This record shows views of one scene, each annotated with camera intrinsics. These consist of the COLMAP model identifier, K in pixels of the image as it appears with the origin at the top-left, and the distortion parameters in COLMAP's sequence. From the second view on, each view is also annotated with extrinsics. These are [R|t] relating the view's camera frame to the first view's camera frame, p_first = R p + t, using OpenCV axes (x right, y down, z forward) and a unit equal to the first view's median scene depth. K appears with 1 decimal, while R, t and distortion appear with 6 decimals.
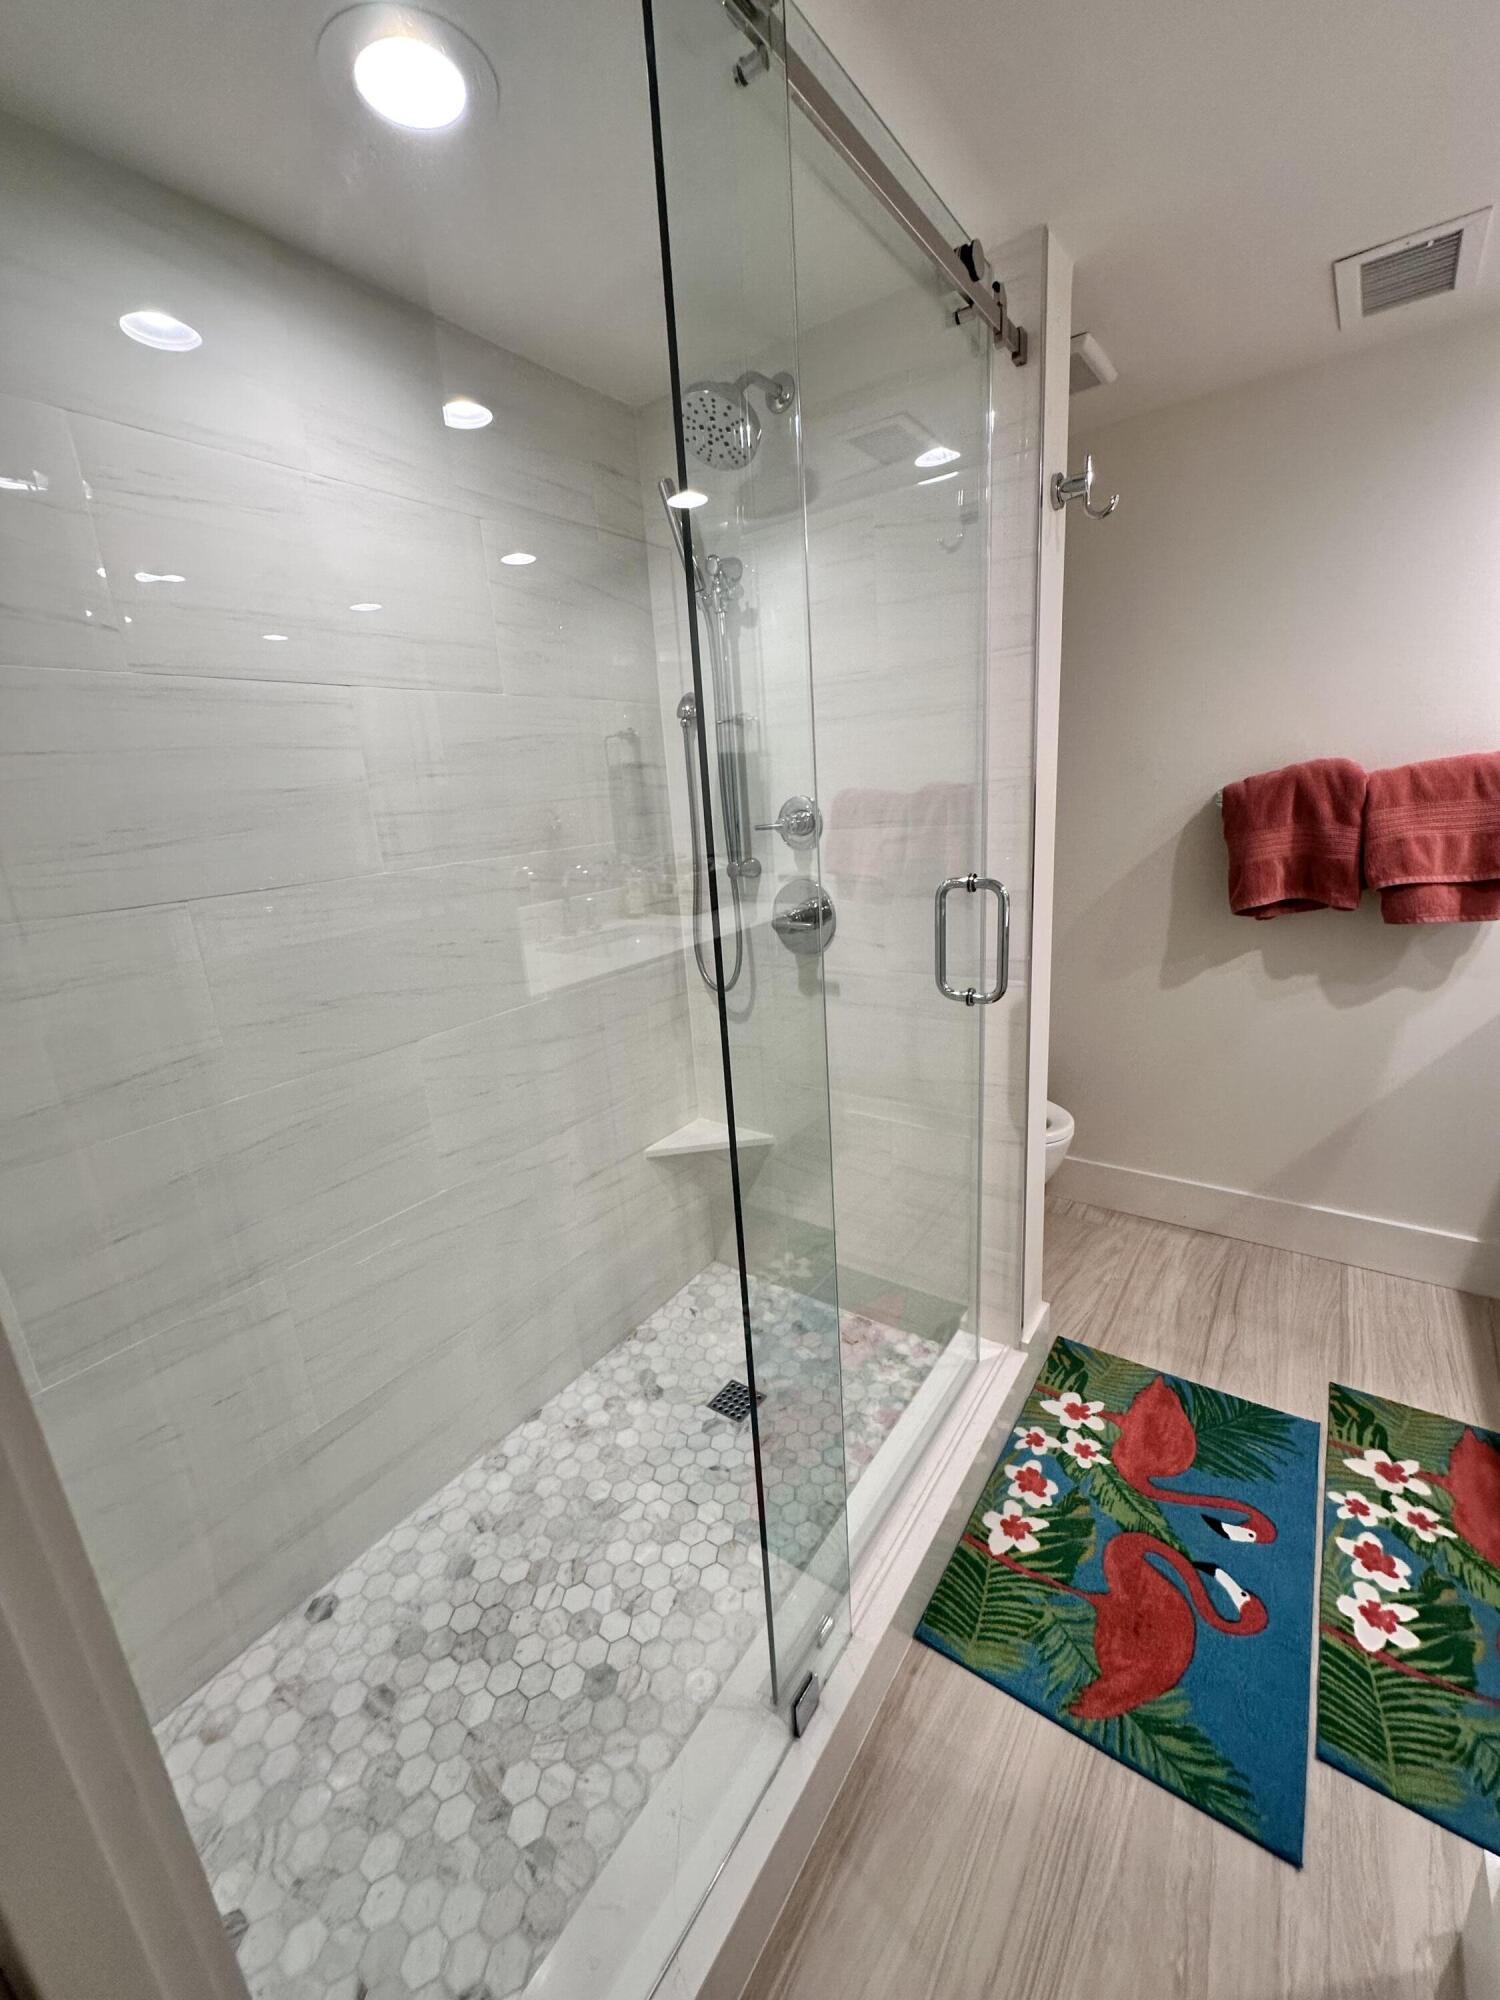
lens RADIAL K [[792.2, 0, 750.0], [0, 792.2, 996.2], [0, 0, 1]] dist [-0.001655, 0.000272]
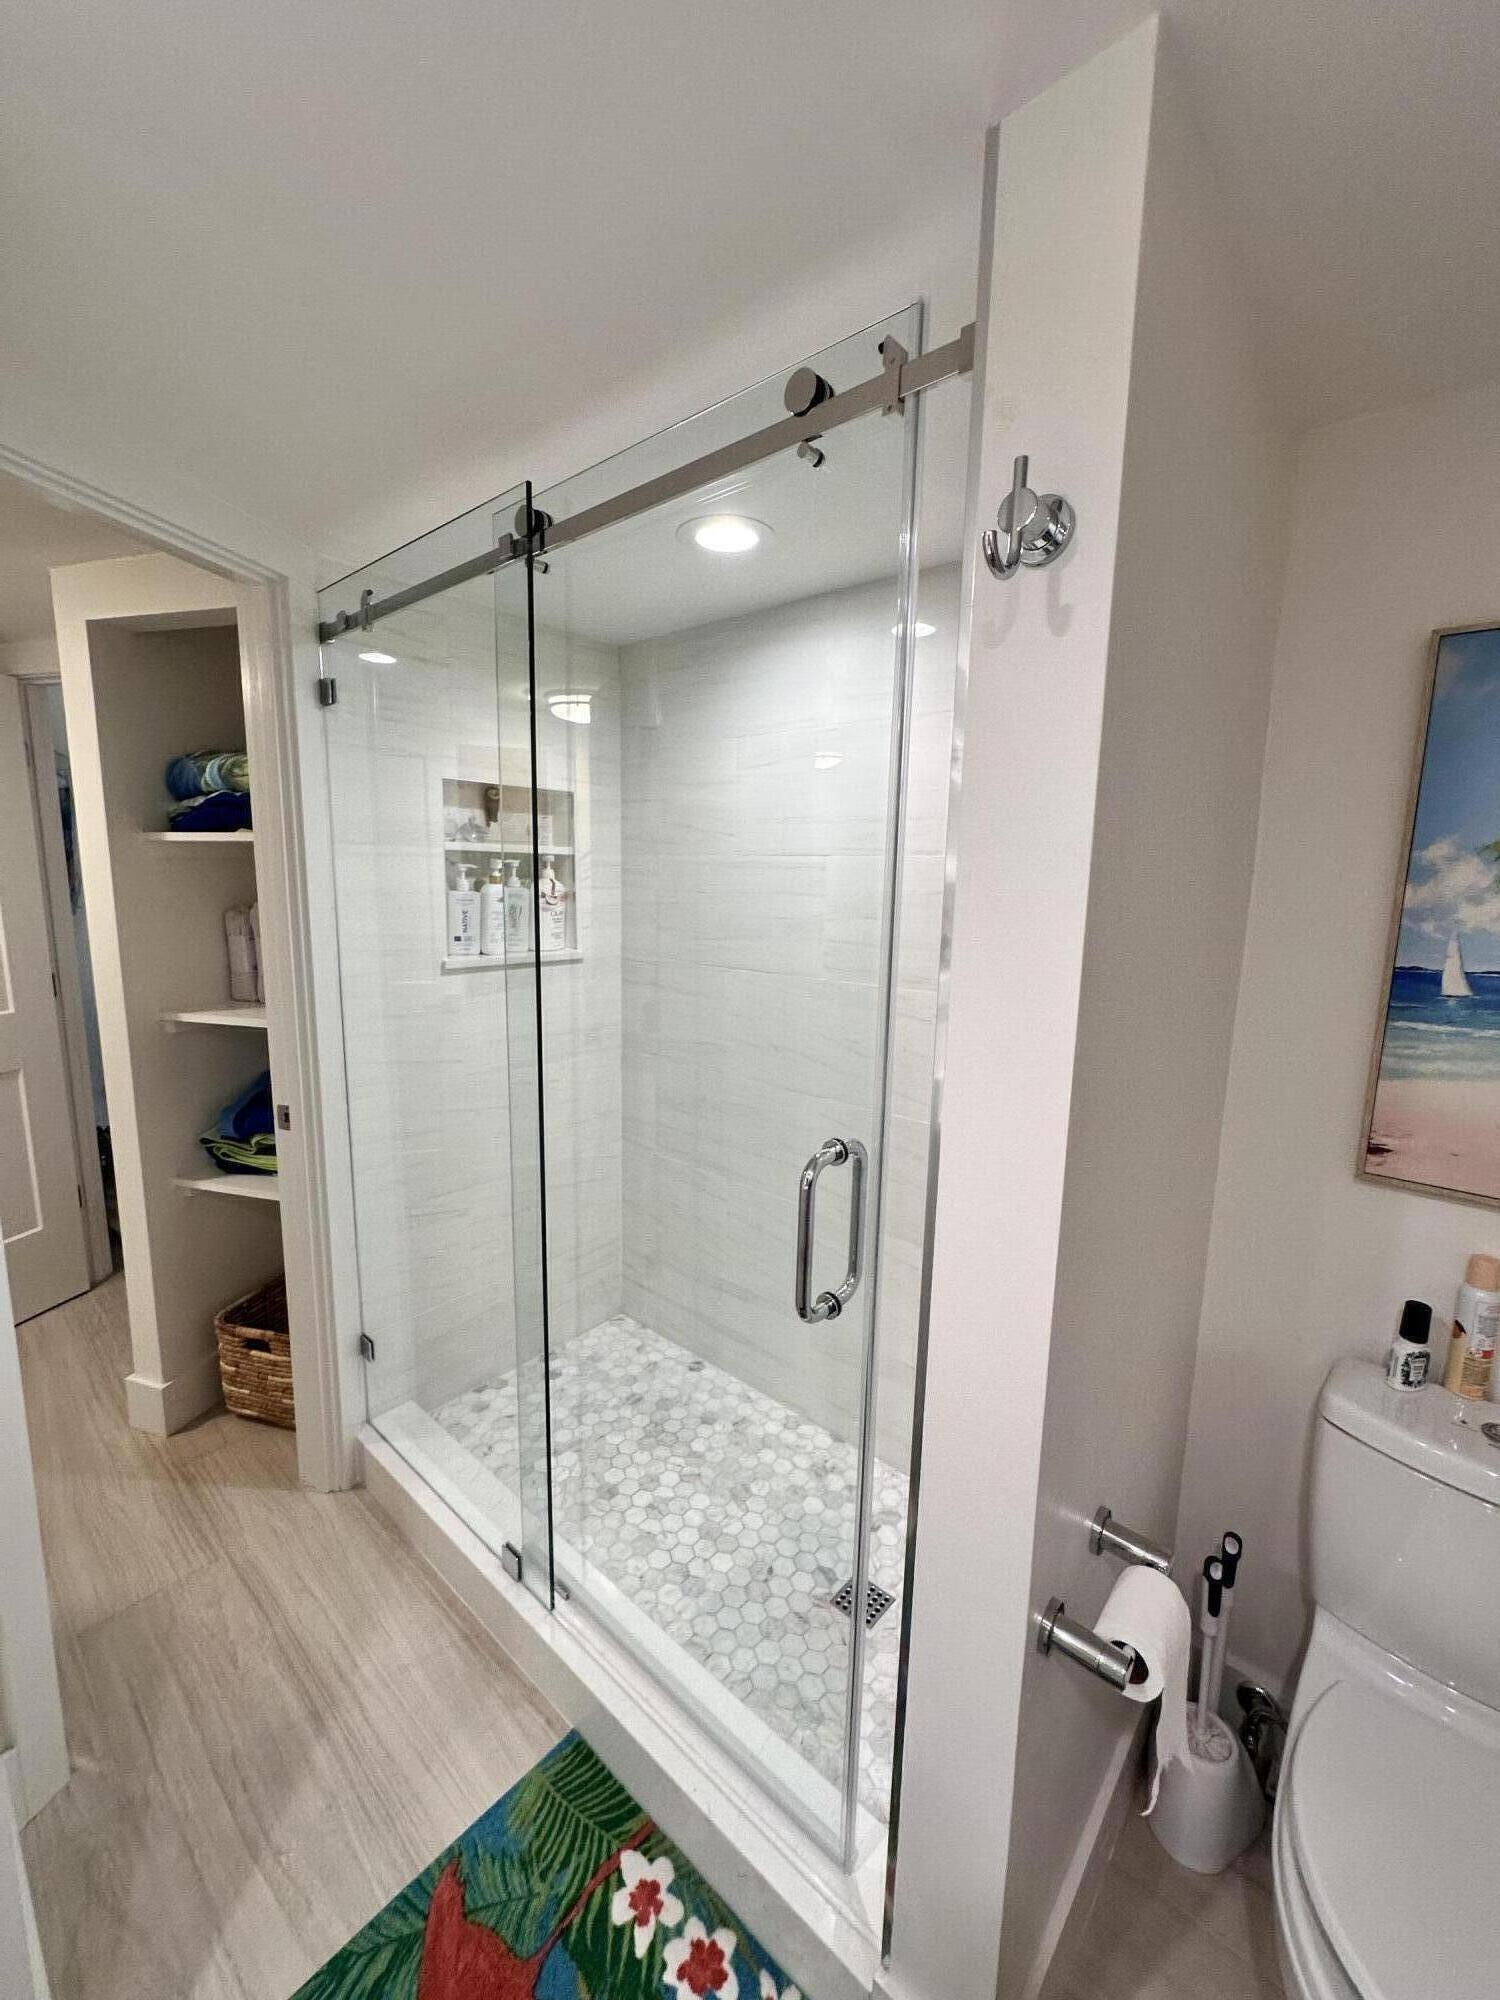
lens RADIAL K [[792.2, 0, 747.5], [0, 792.2, 1001.0], [0, 0, 1]] dist [-0.001655, 0.000272]
pose [[-0.096619, 0.217439, -0.971280, 0.971675], [-0.266171, 0.934660, 0.235718, -0.425085], [0.959071, 0.281301, -0.032430, 0.932963]]
